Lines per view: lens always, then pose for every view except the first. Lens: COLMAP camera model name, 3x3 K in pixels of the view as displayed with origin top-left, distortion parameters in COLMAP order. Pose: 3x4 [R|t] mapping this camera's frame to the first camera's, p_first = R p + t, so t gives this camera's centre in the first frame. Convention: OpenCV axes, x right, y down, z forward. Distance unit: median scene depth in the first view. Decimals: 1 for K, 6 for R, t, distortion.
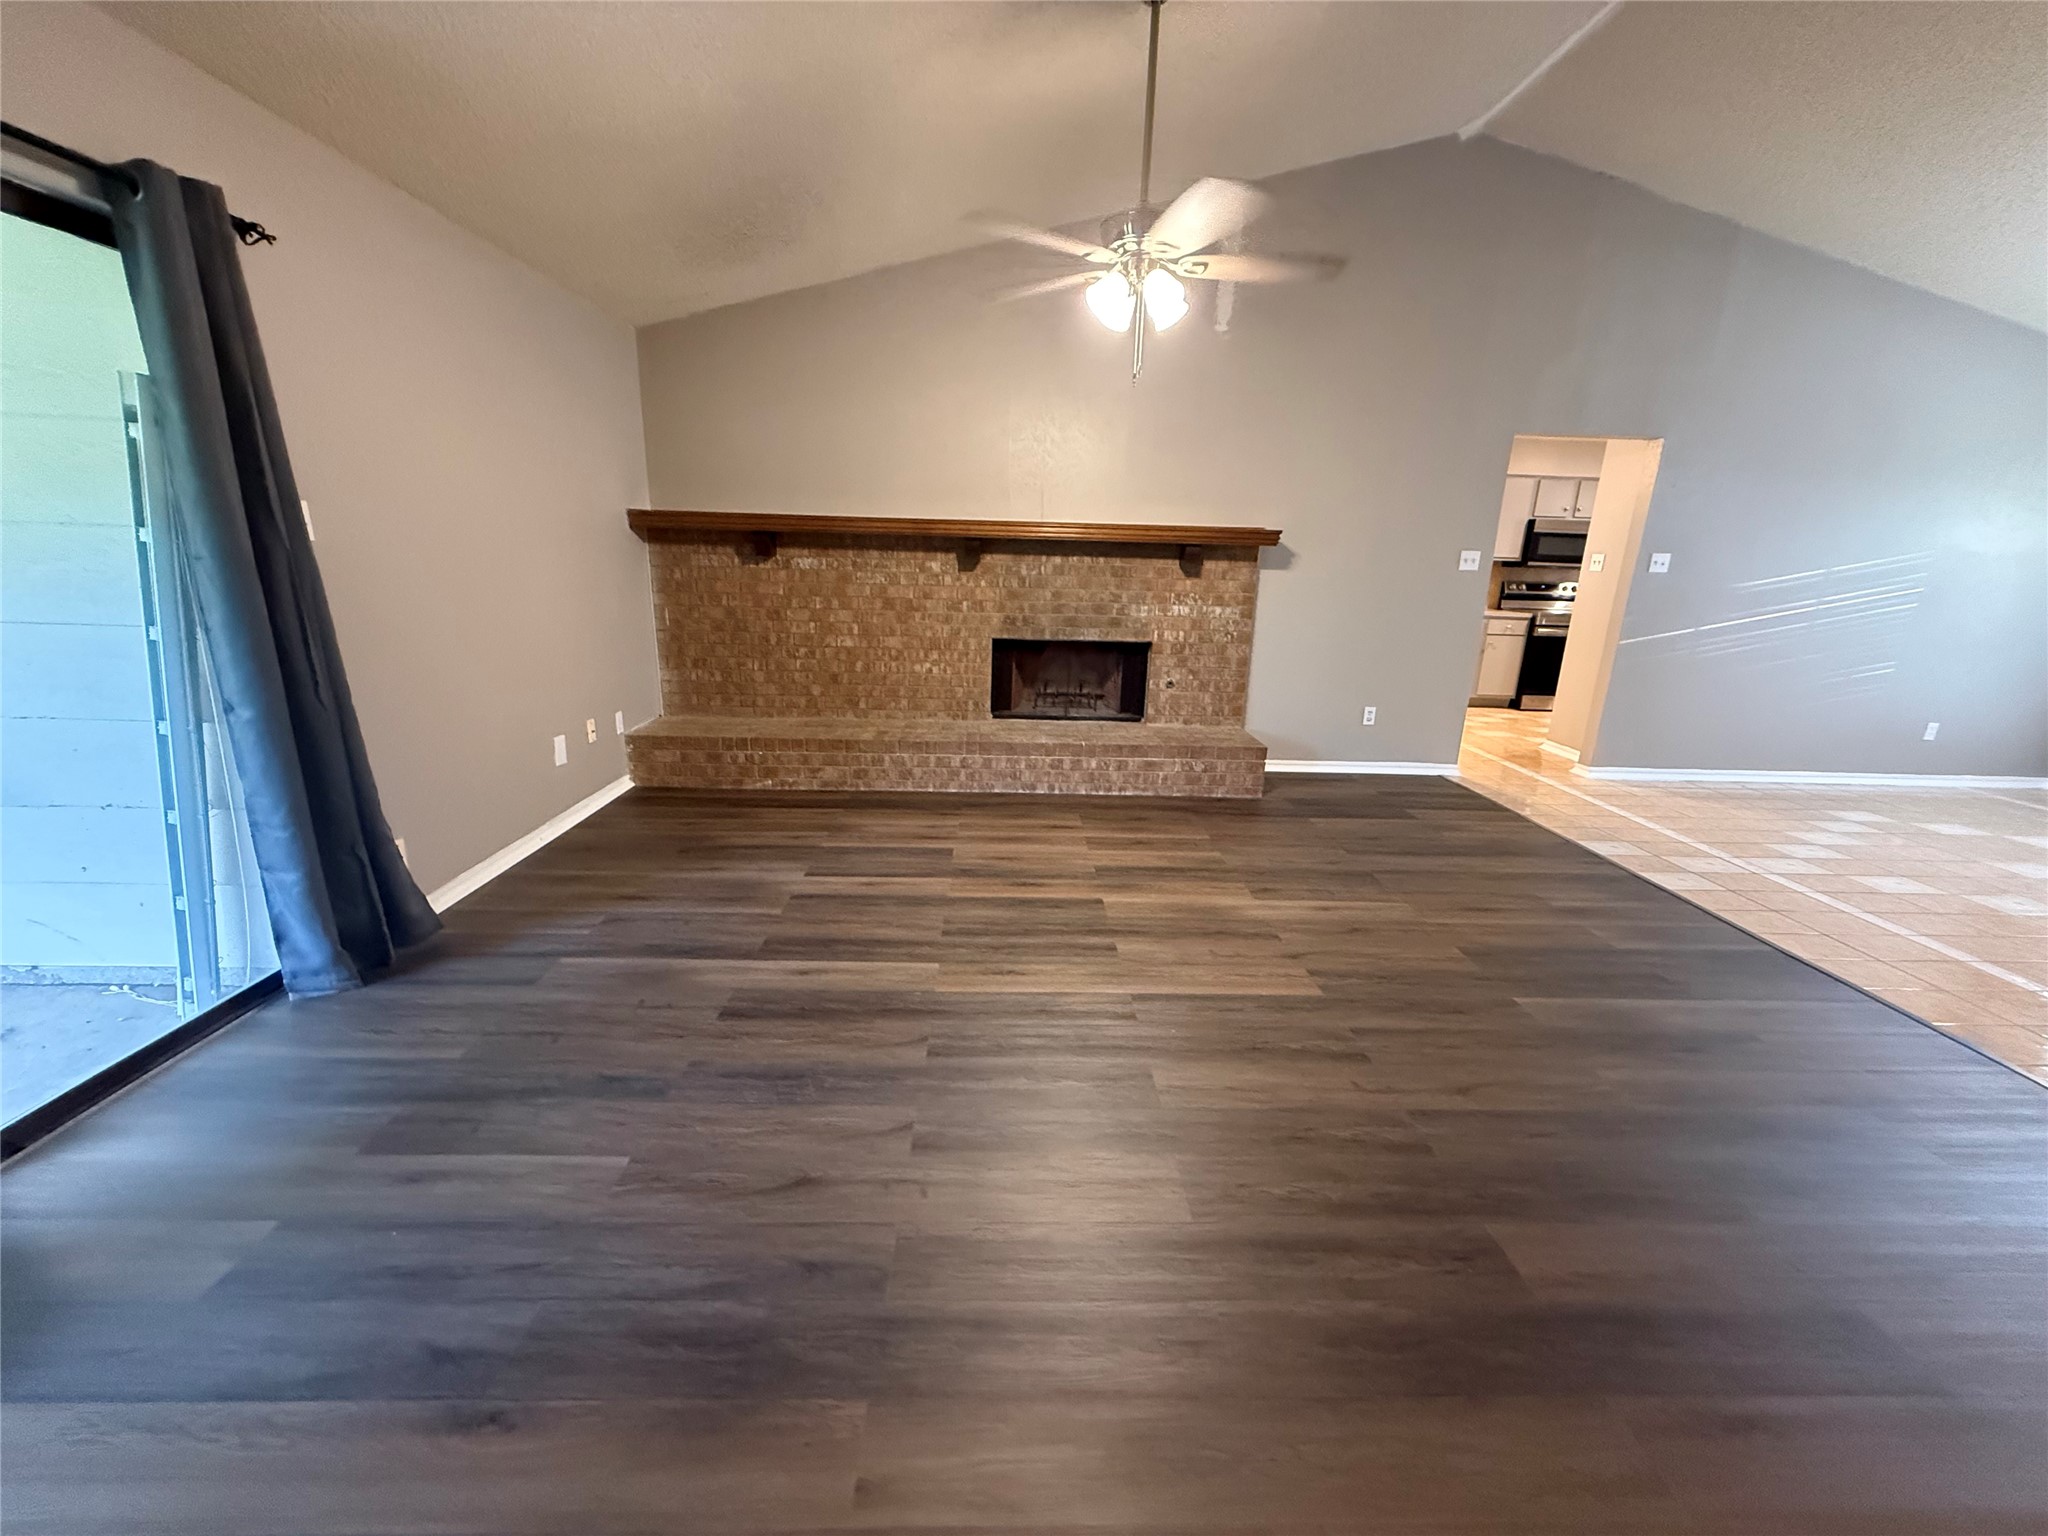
lens RADIAL K [[816.1, 0, 1021.4], [0, 816.1, 767.2], [0, 0, 1]] dist [0.001121, -0.000086]
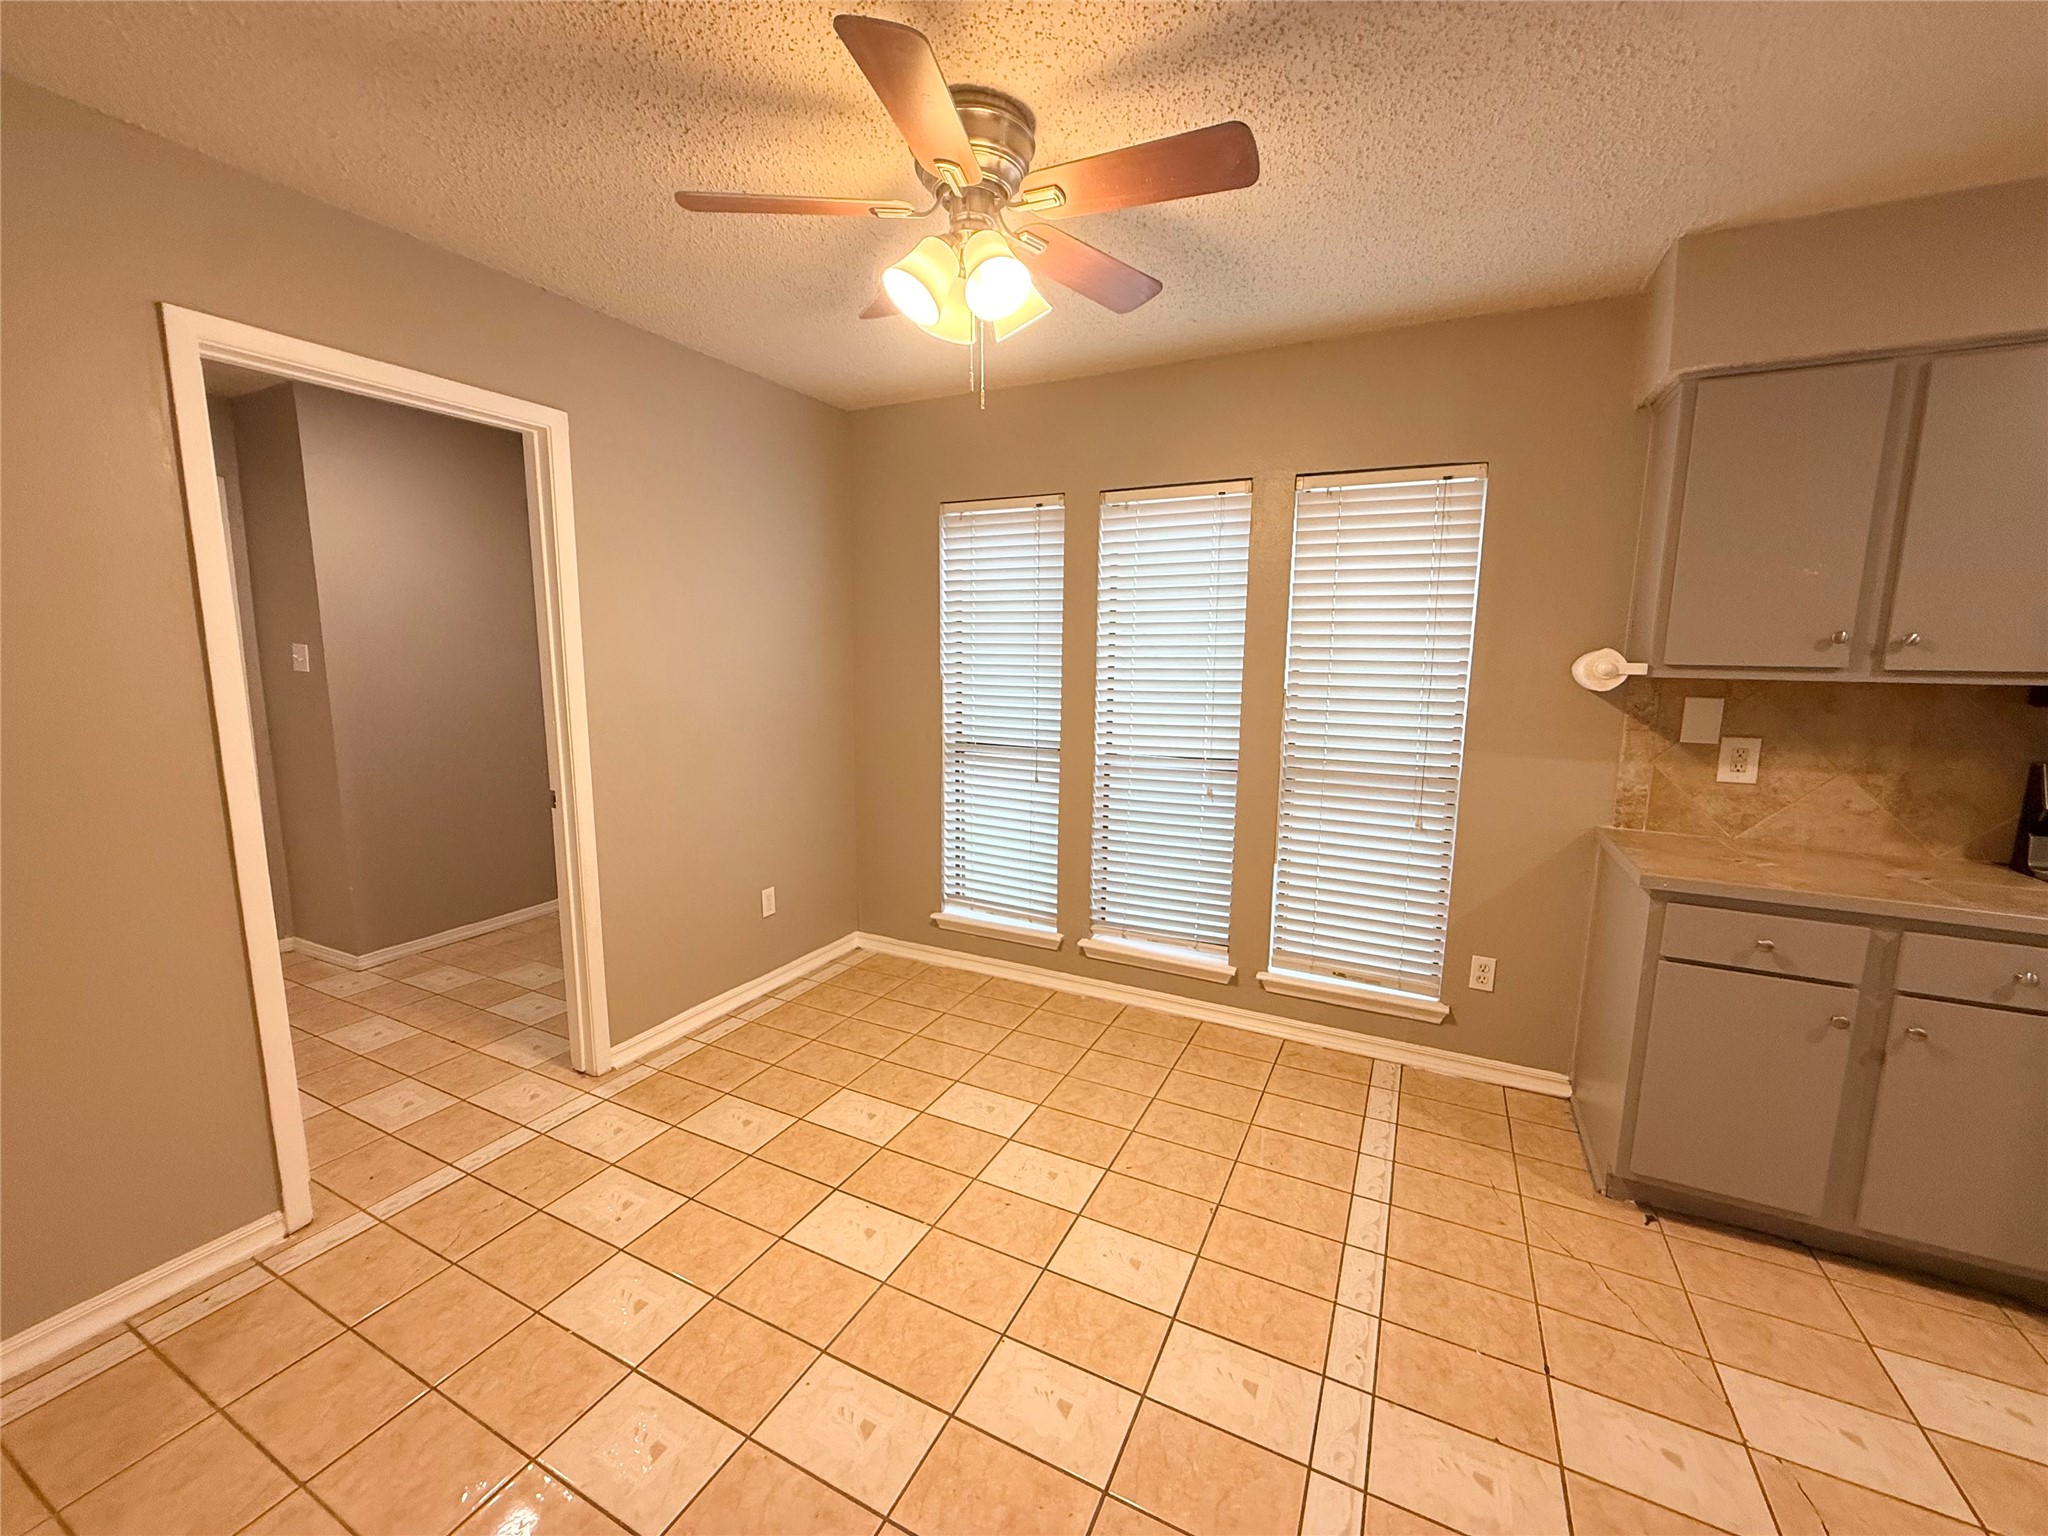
lens RADIAL K [[816.1, 0, 1017.2], [0, 816.1, 770.8], [0, 0, 1]] dist [0.001121, -0.000086]
pose [[0.881641, 0.046529, -0.469621, 0.741747], [-0.105205, 0.989463, -0.099471, -0.286953], [0.460044, 0.137104, 0.877247, 1.086378]]
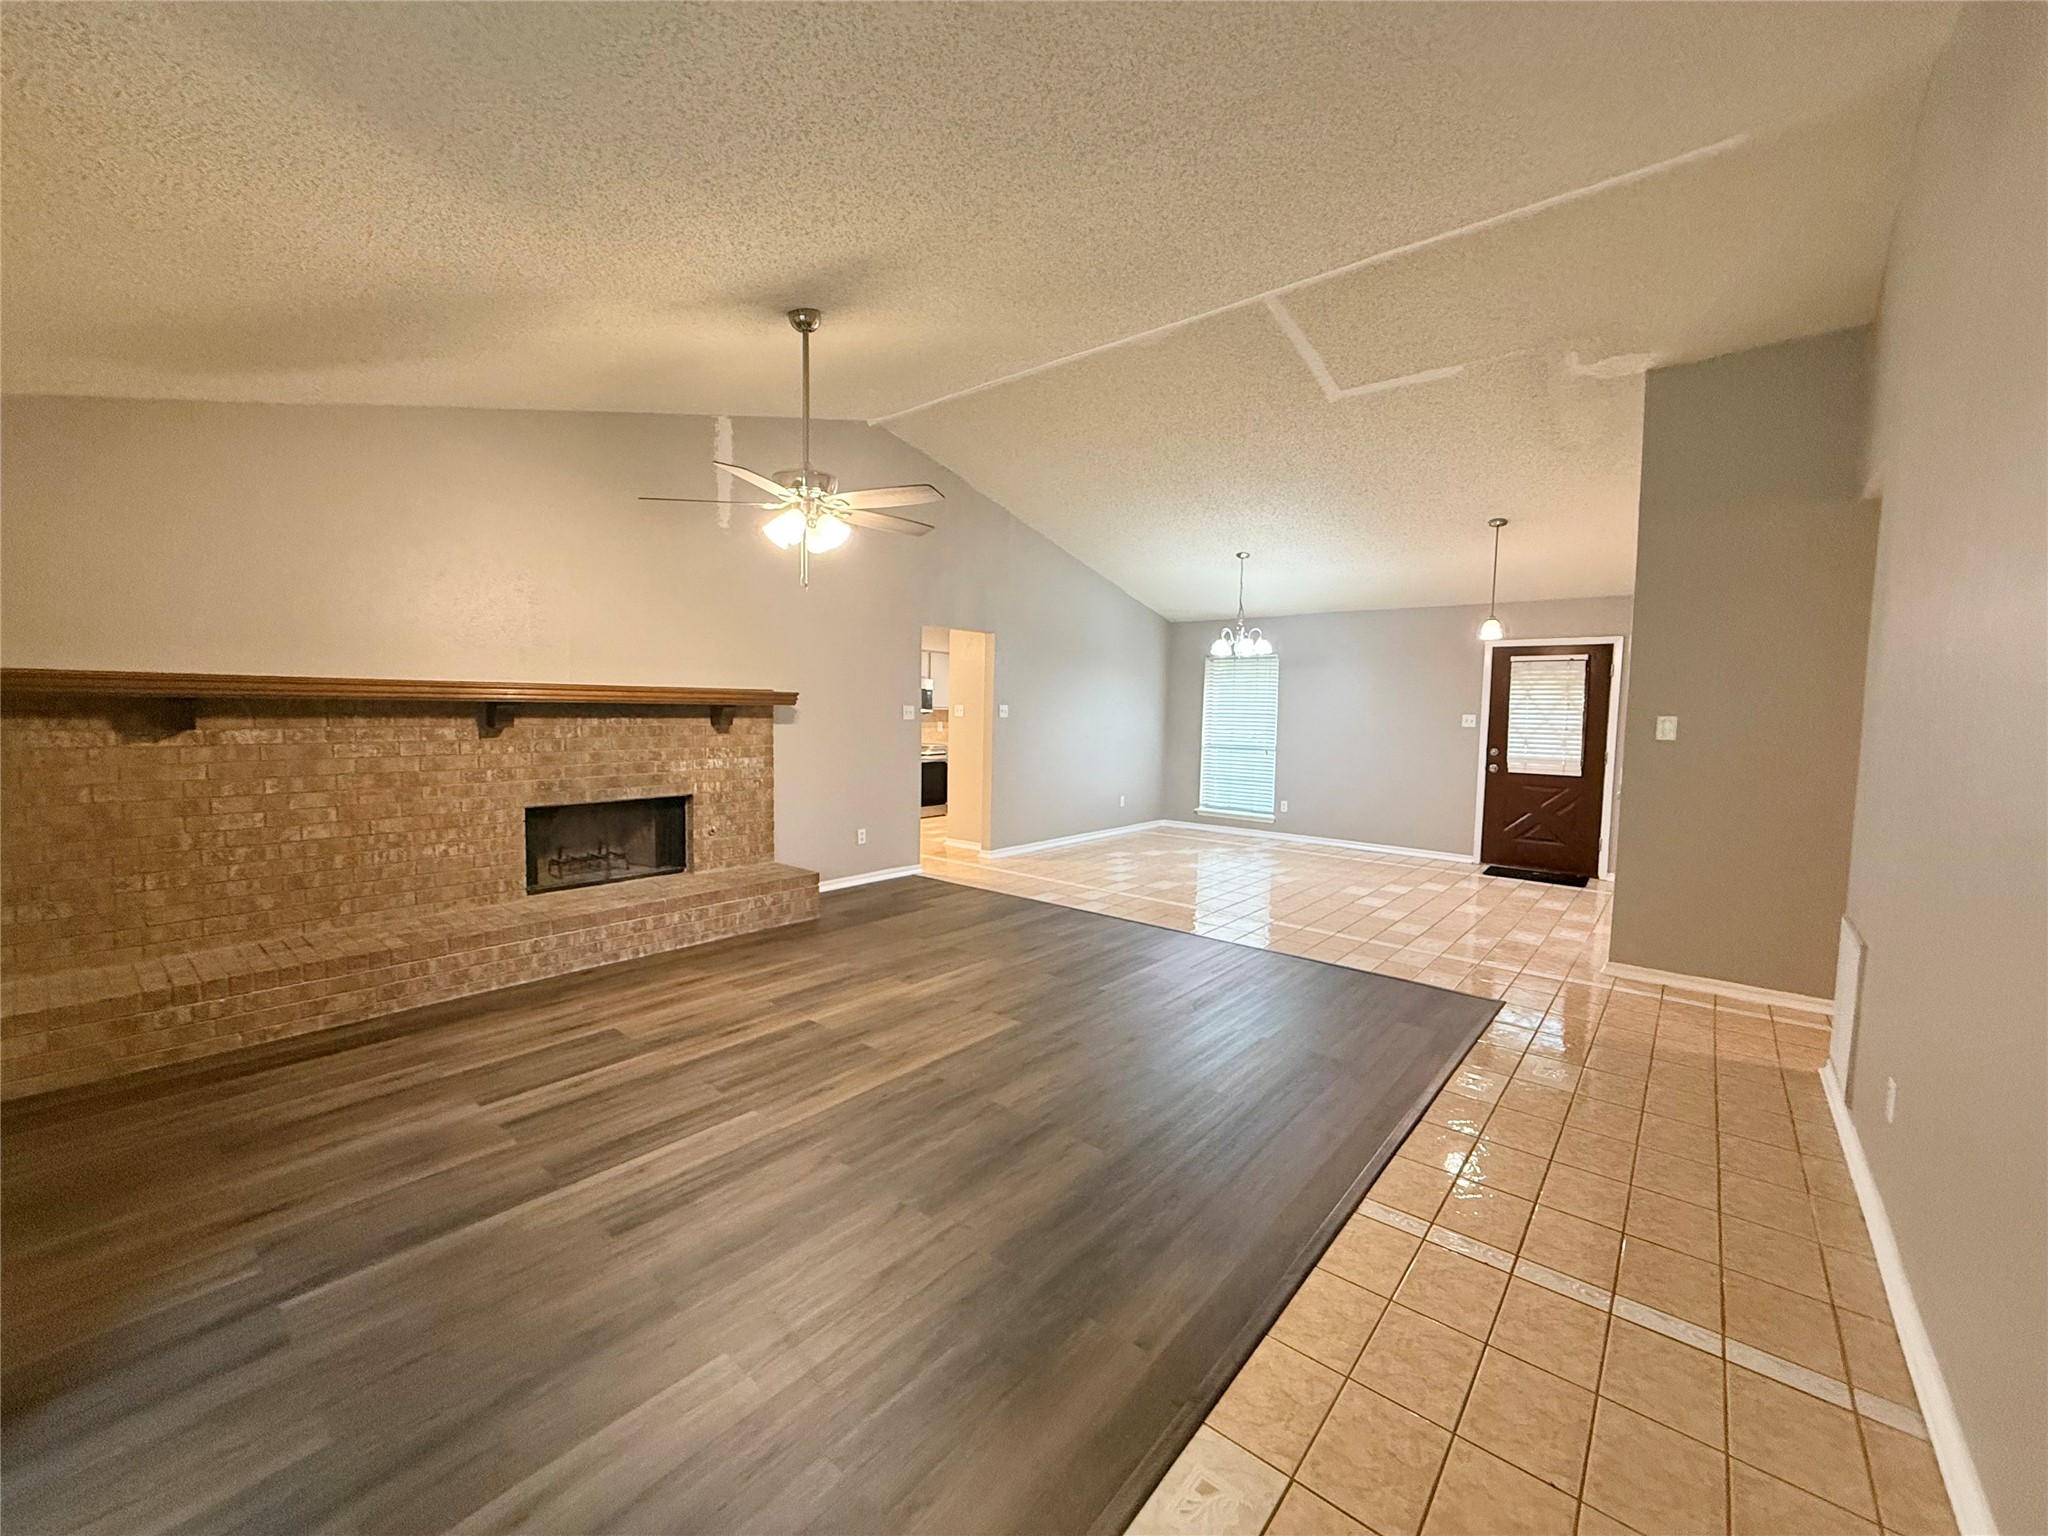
lens RADIAL K [[816.1, 0, 1022.4], [0, 816.1, 762.7], [0, 0, 1]] dist [0.001121, -0.000086]
pose [[0.664669, -0.069097, 0.743936, -0.358576], [0.196179, 0.976917, -0.084540, -0.021906], [-0.720922, 0.202136, 0.662882, -0.015940]]
